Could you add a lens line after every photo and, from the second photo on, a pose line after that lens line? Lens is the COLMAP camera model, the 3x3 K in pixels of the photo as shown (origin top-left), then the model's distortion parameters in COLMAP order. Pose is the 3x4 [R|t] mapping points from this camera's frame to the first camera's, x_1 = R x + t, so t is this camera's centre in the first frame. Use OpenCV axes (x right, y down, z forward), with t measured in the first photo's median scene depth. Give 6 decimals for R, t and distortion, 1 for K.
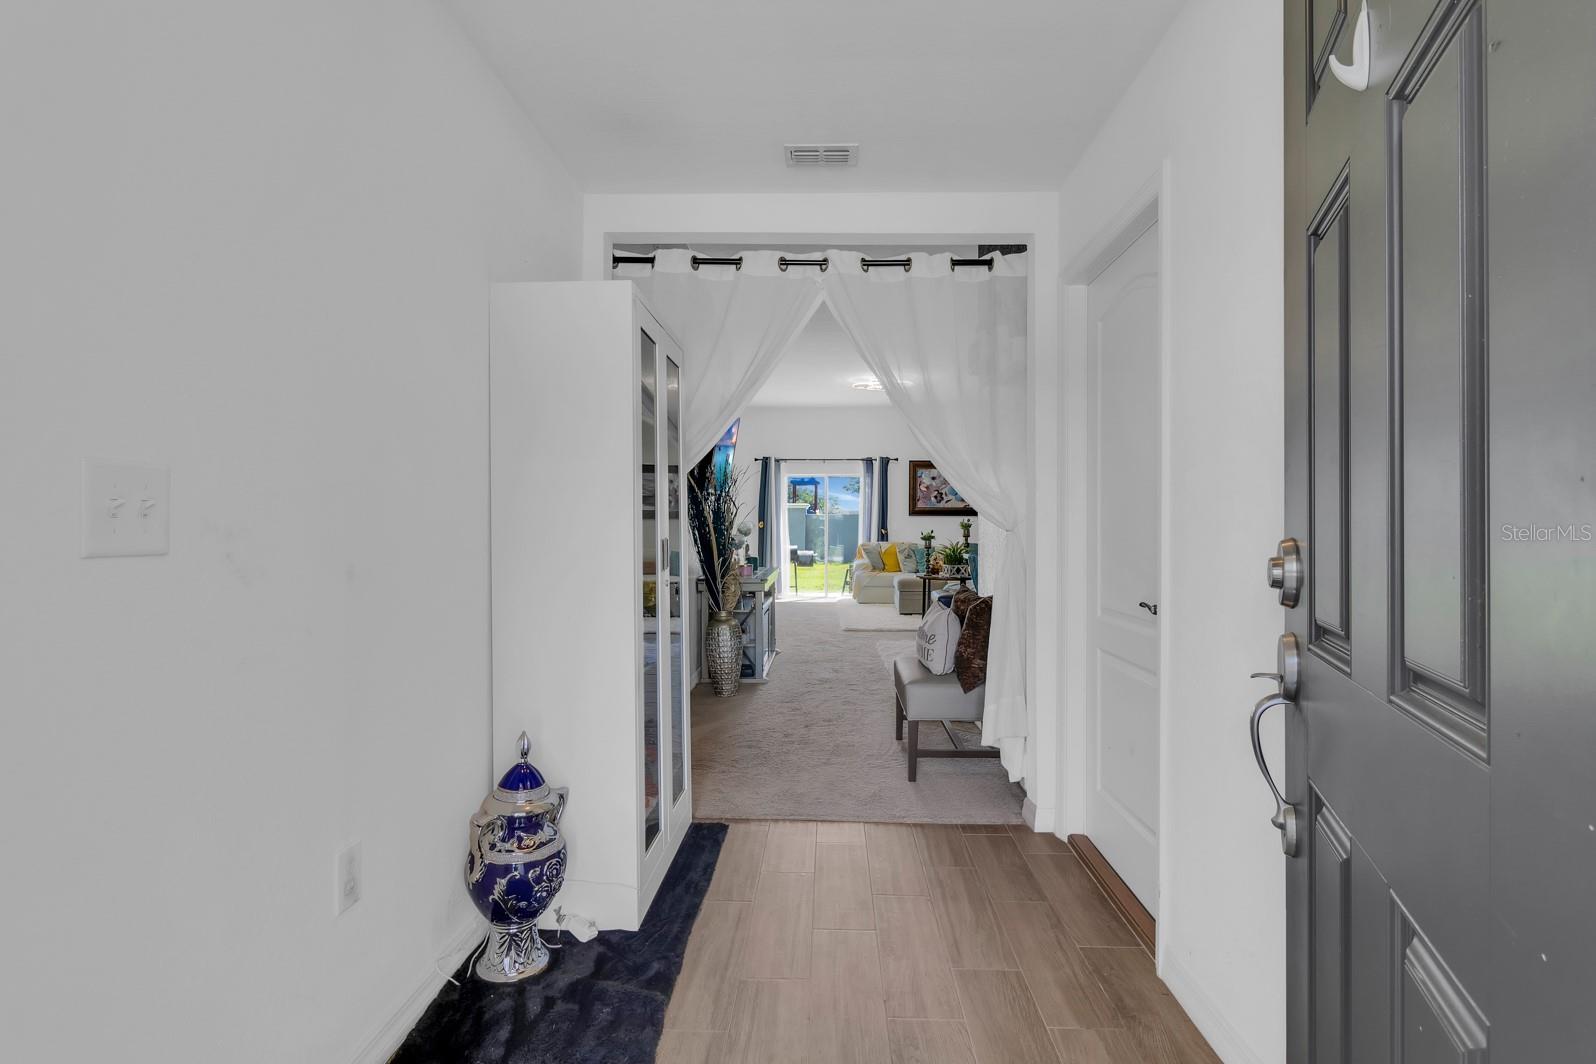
lens RADIAL K [[750.1, 0, 796.7], [0, 750.1, 518.4], [0, 0, 1]] dist [-0.000088, 0.000836]
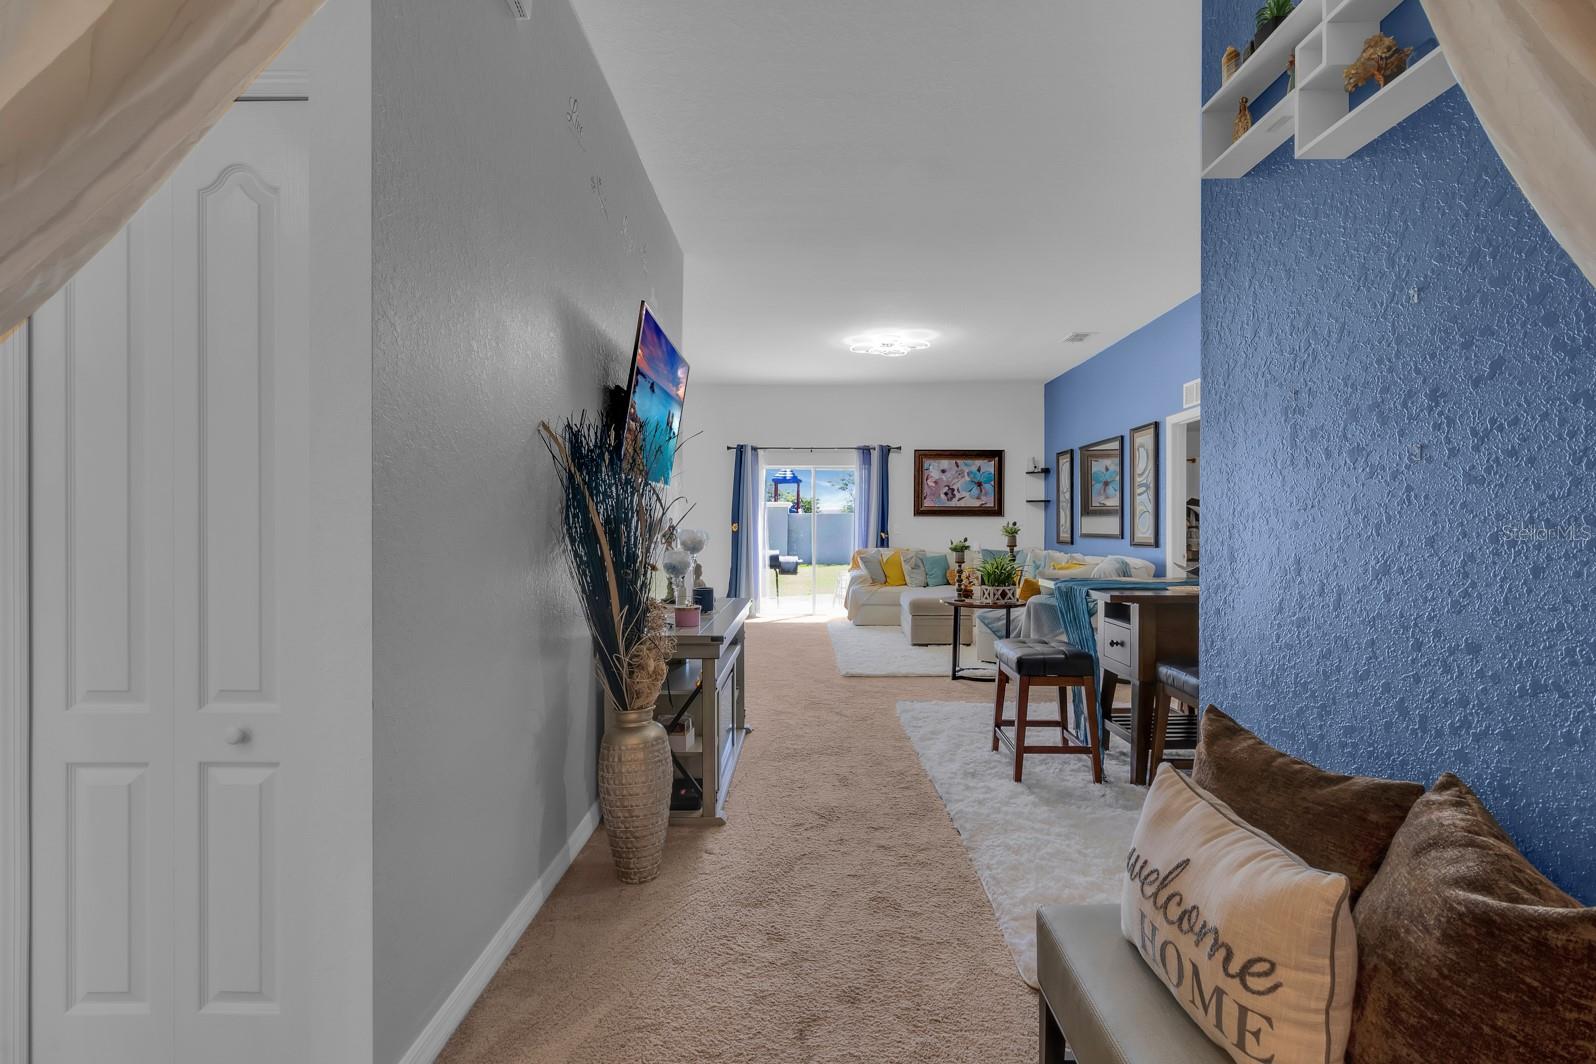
lens RADIAL K [[750.1, 0, 796.7], [0, 750.1, 518.4], [0, 0, 1]] dist [-0.000088, 0.000836]
pose [[0.999695, 0.000590, 0.024686, 0.000061], [-0.000618, 0.999999, 0.001088, -0.002195], [-0.024685, -0.001103, 0.999695, 0.179225]]
